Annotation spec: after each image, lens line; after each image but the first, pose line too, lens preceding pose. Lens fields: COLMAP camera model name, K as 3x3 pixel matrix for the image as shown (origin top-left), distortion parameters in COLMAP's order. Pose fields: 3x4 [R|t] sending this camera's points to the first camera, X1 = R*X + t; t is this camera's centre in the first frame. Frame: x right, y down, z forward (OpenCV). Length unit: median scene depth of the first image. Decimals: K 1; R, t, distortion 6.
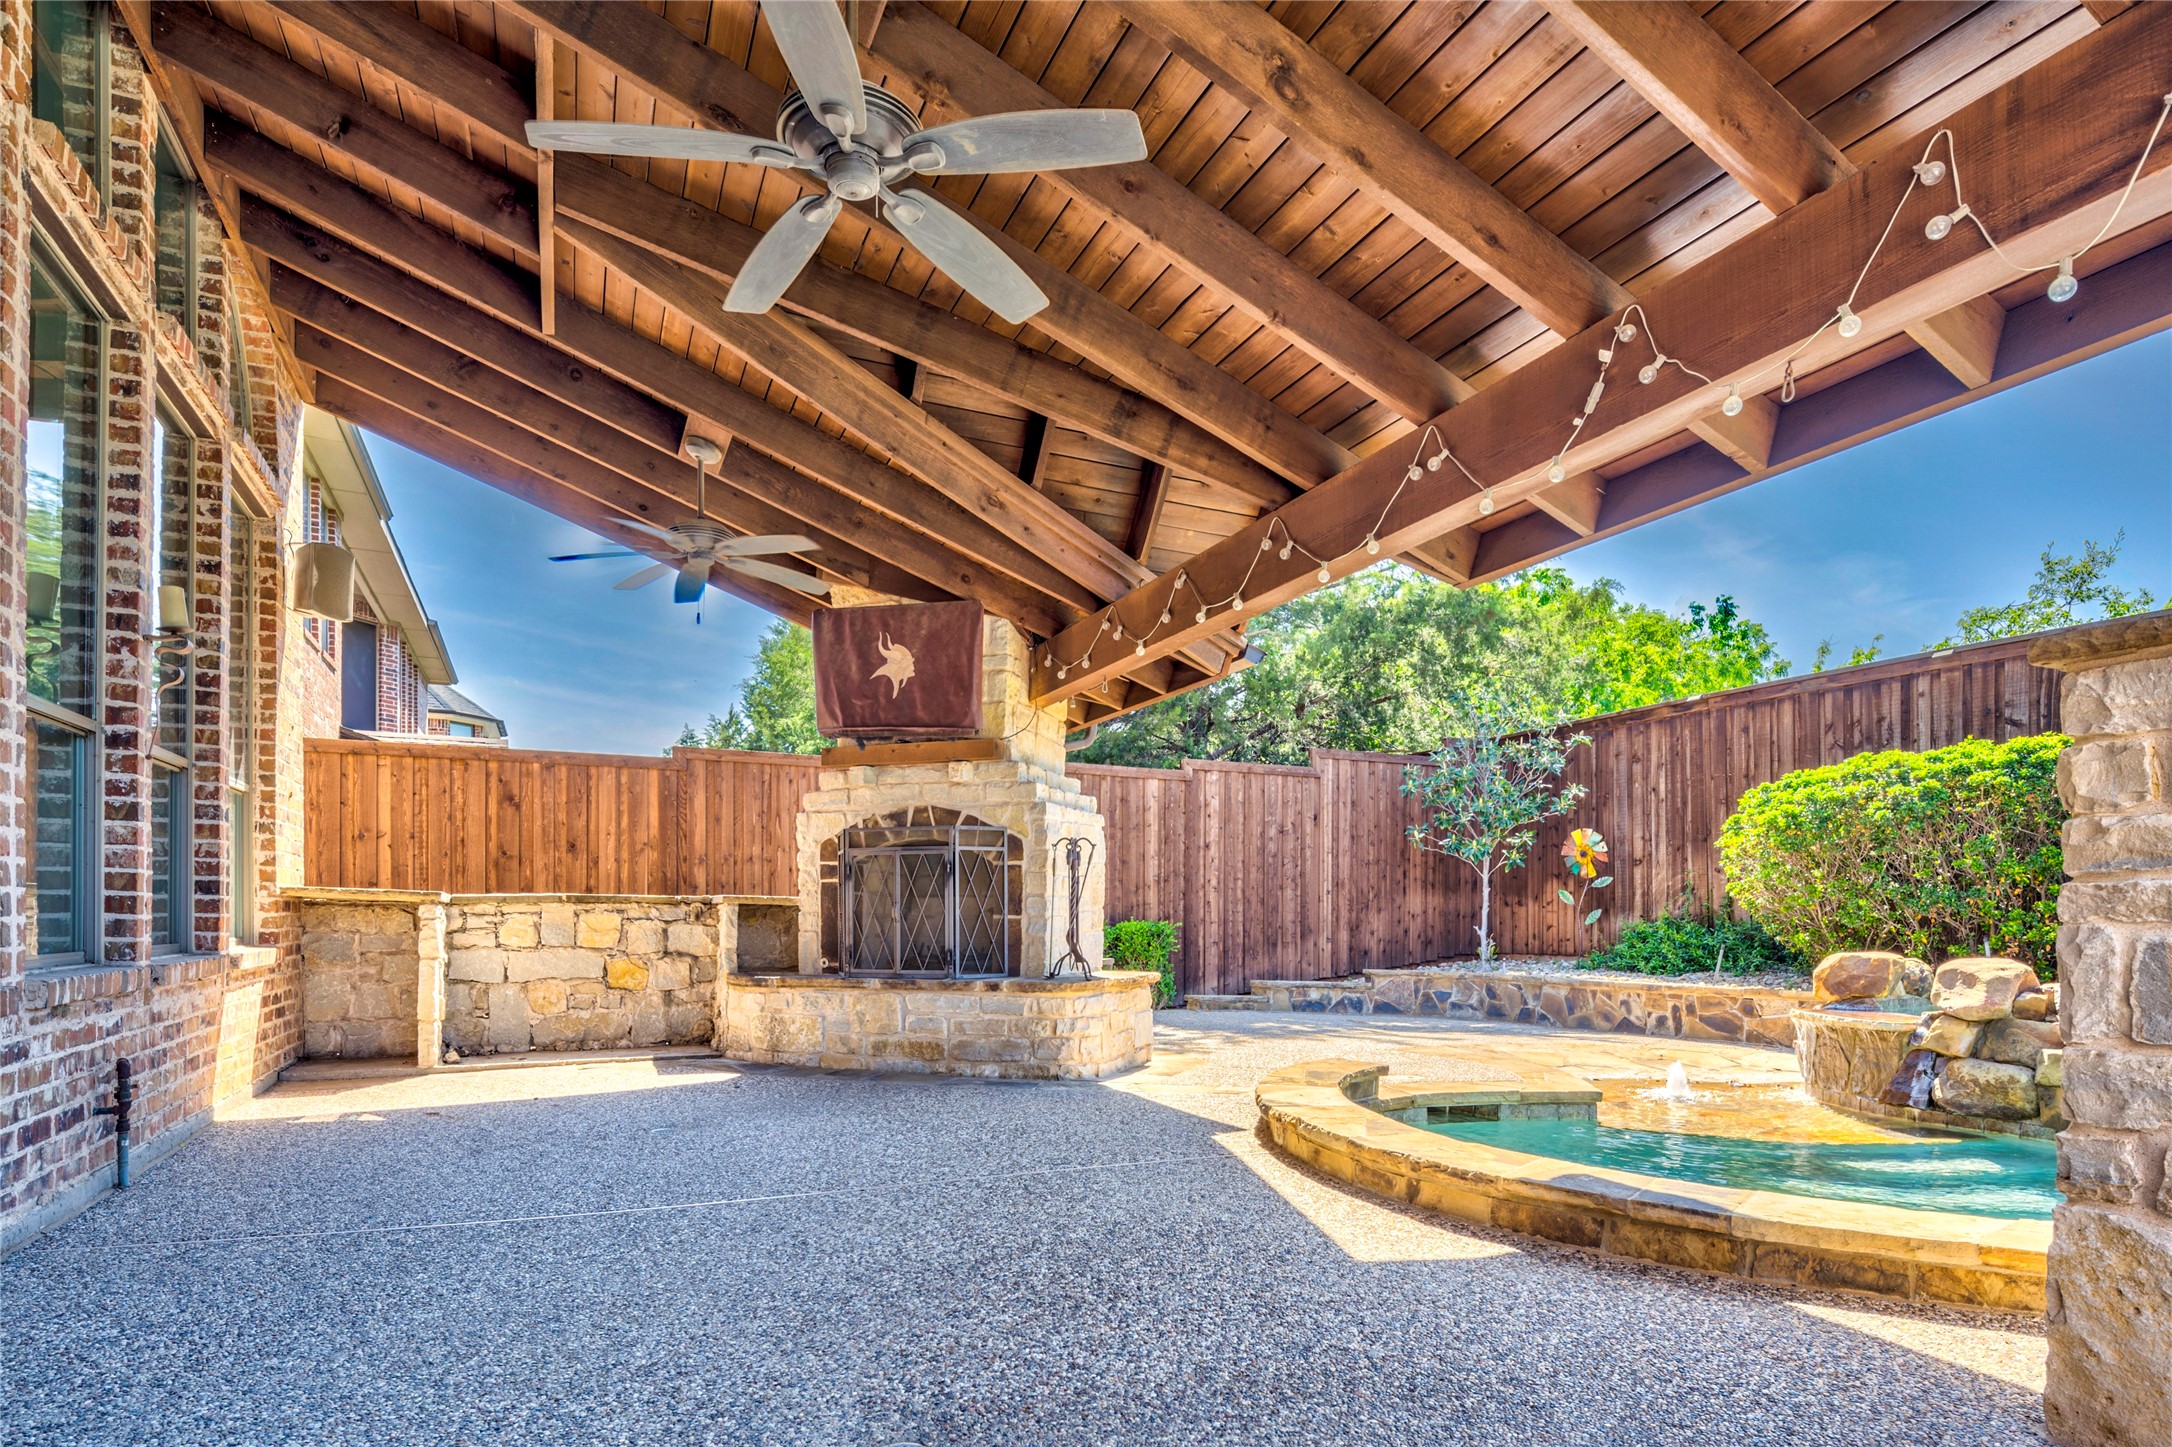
lens RADIAL K [[1172.5, 0, 1076.6], [0, 1172.5, 928.5], [0, 0, 1]] dist [-0.000248, -0.000767]
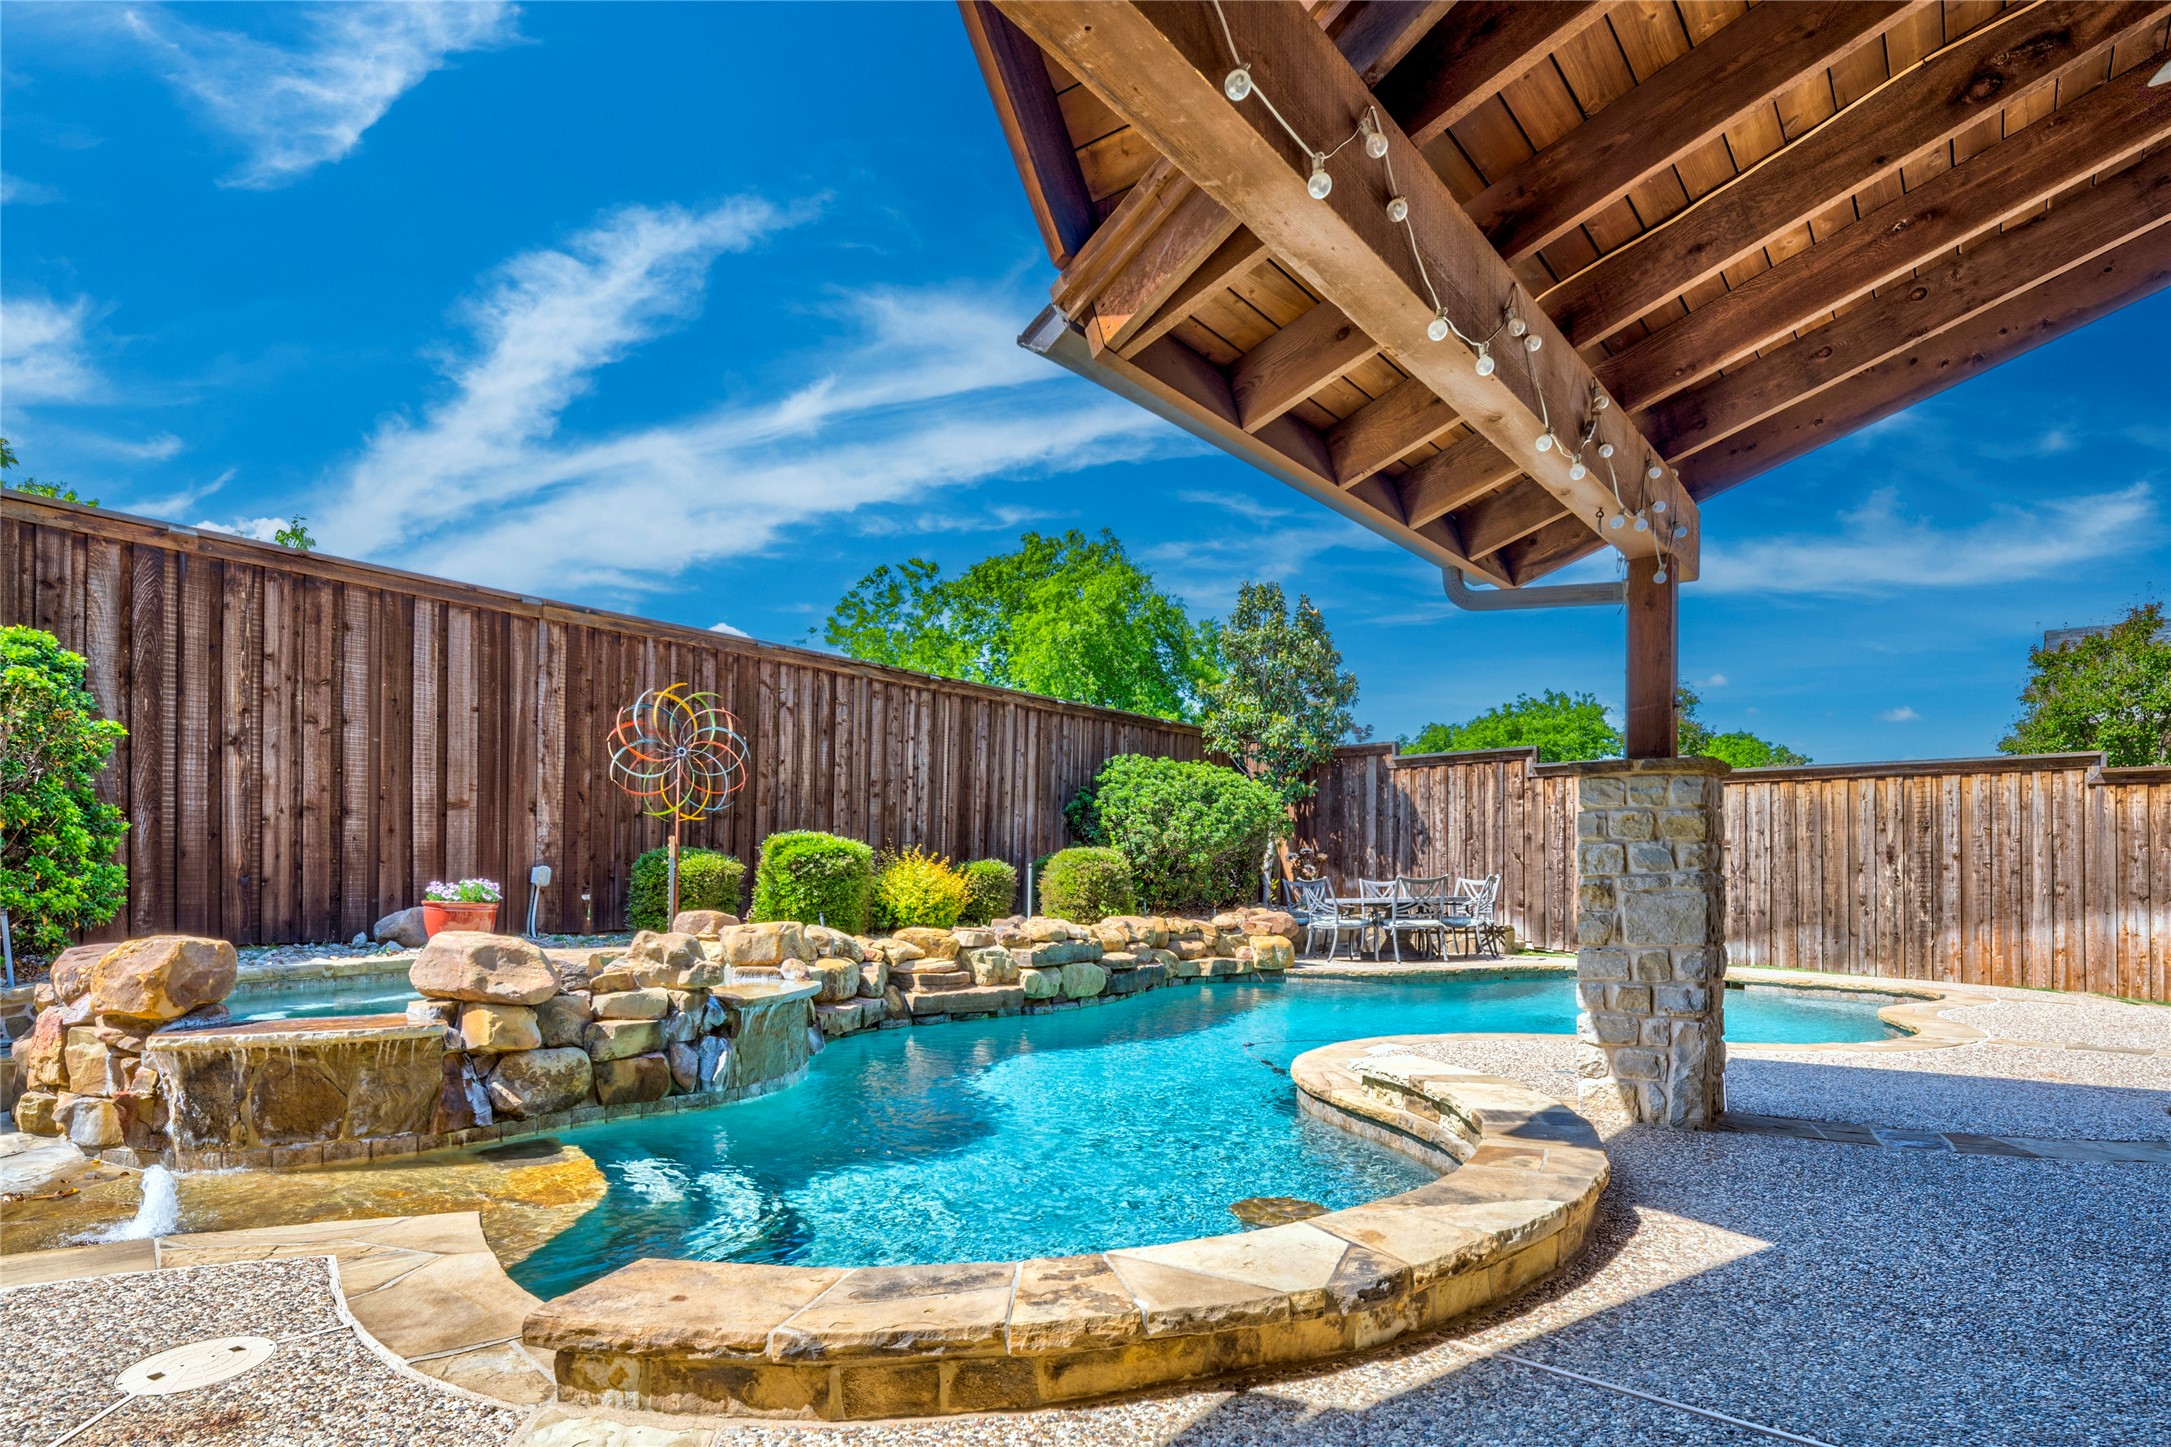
lens RADIAL K [[1174.1, 0, 1079.5], [0, 1174.1, 879.6], [0, 0, 1]] dist [-0.003109, -0.002711]
pose [[-0.485530, -0.009868, 0.874164, -0.110061], [0.005463, 0.999883, 0.014322, -0.014116], [-0.874203, 0.011729, -0.485419, 0.694230]]
